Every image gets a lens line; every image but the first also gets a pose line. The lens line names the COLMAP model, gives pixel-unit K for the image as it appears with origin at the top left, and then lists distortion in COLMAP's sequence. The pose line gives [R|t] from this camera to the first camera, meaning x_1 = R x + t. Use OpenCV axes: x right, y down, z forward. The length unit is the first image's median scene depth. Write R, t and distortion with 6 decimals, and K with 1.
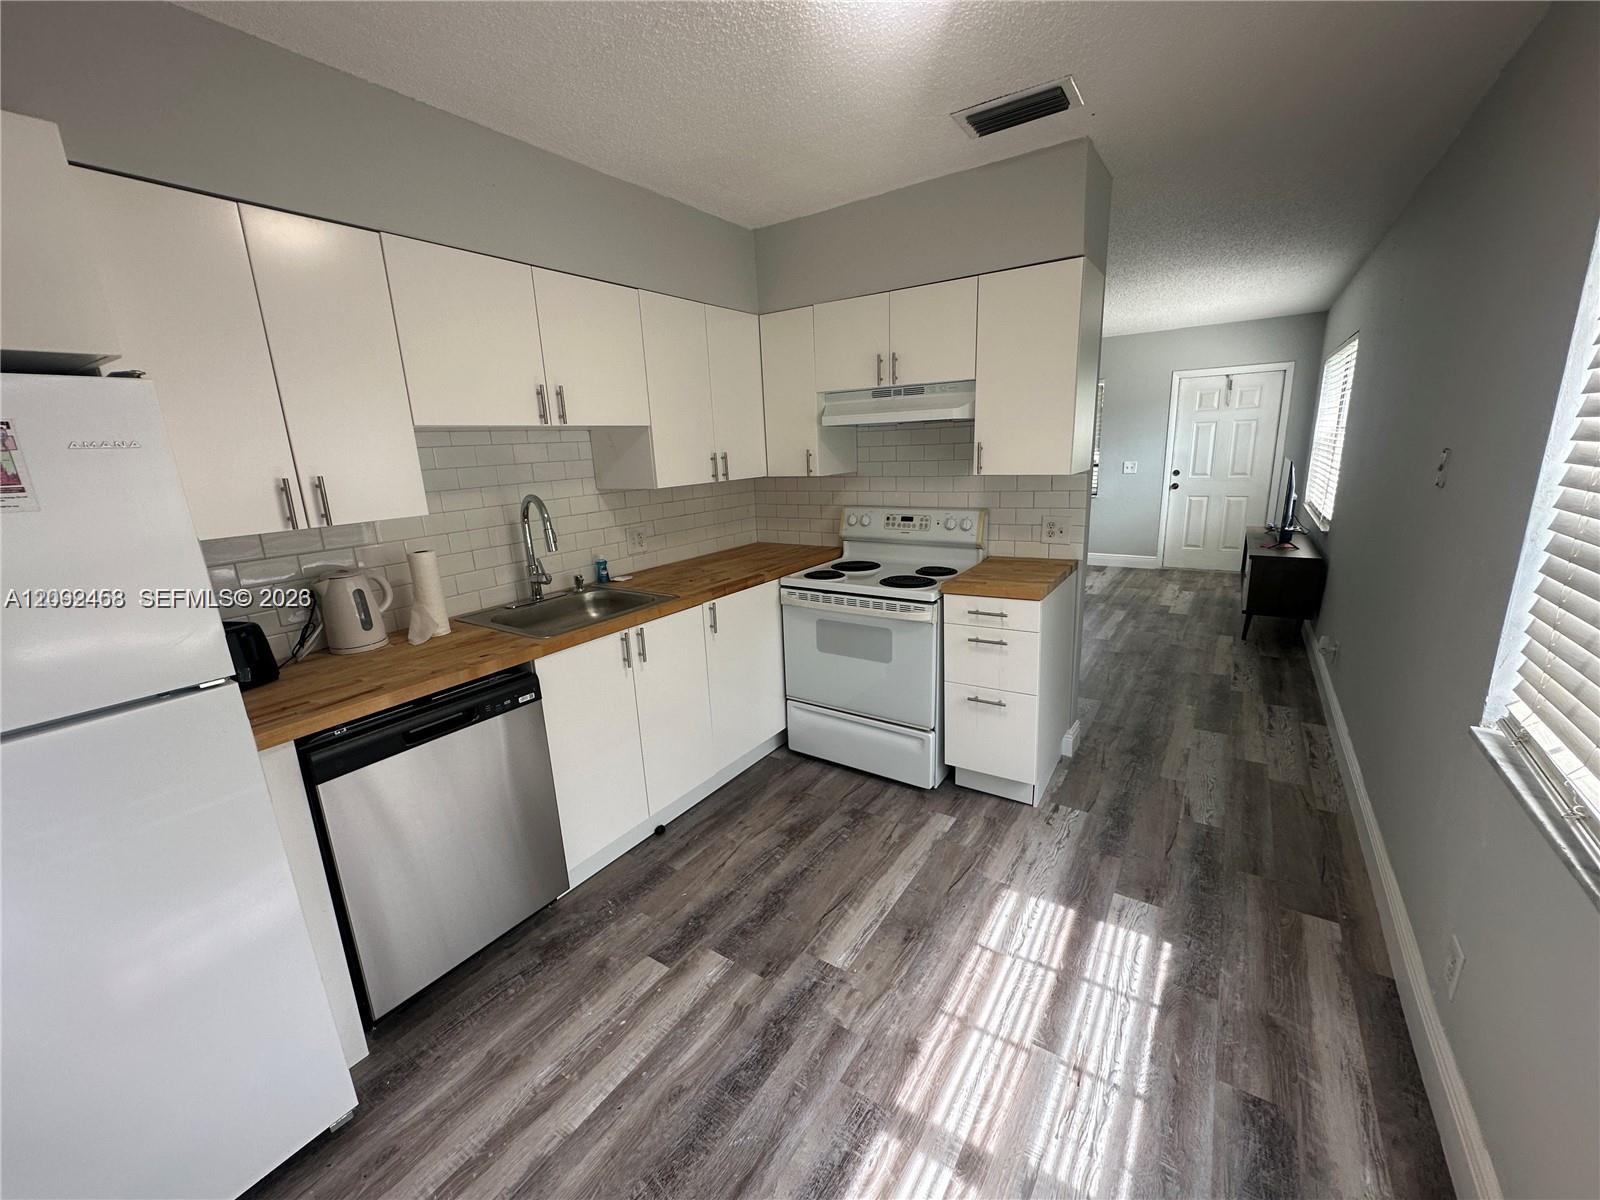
lens RADIAL K [[636.1, 0, 800.0], [0, 636.1, 600.0], [0, 0, 1]] dist [-0.003527, 0.000121]
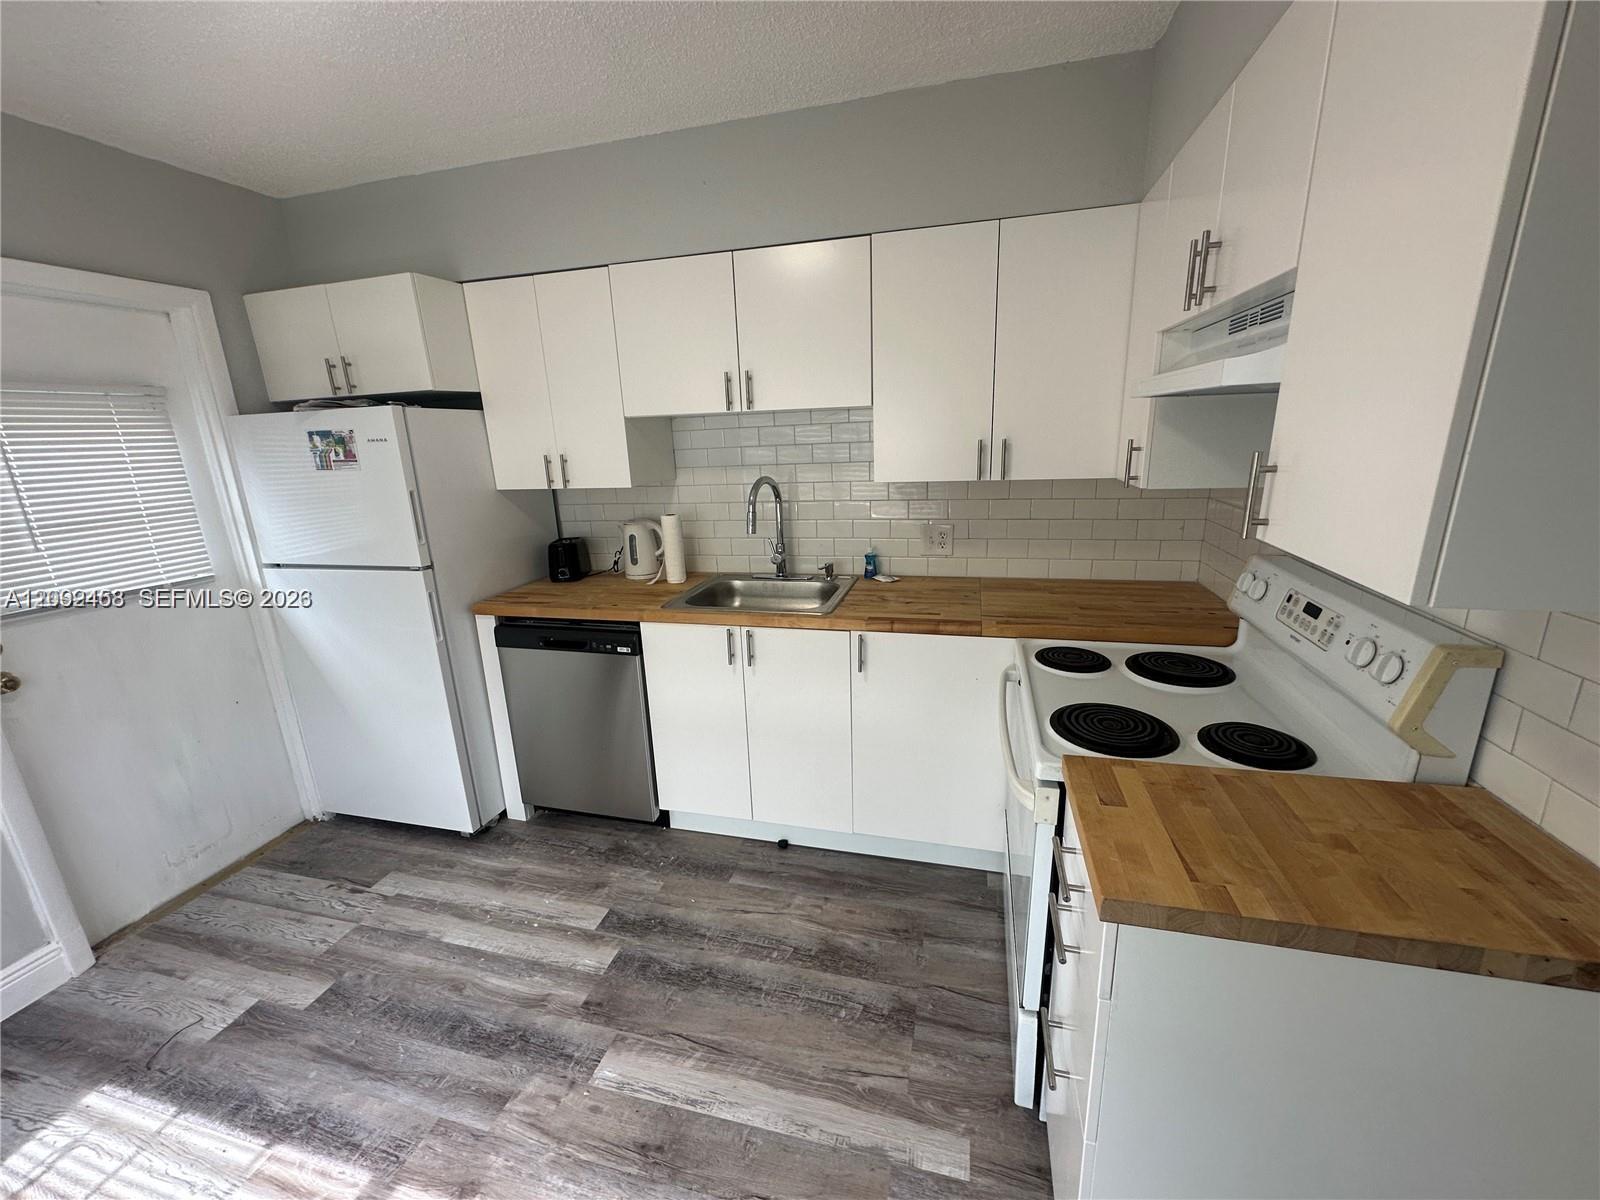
lens RADIAL K [[636.1, 0, 800.0], [0, 636.1, 600.0], [0, 0, 1]] dist [-0.003527, 0.000121]
pose [[0.329381, 0.274449, -0.903430, 0.712706], [-0.202024, 0.955150, 0.216505, -0.253675], [0.922331, 0.111202, 0.370054, 0.836367]]
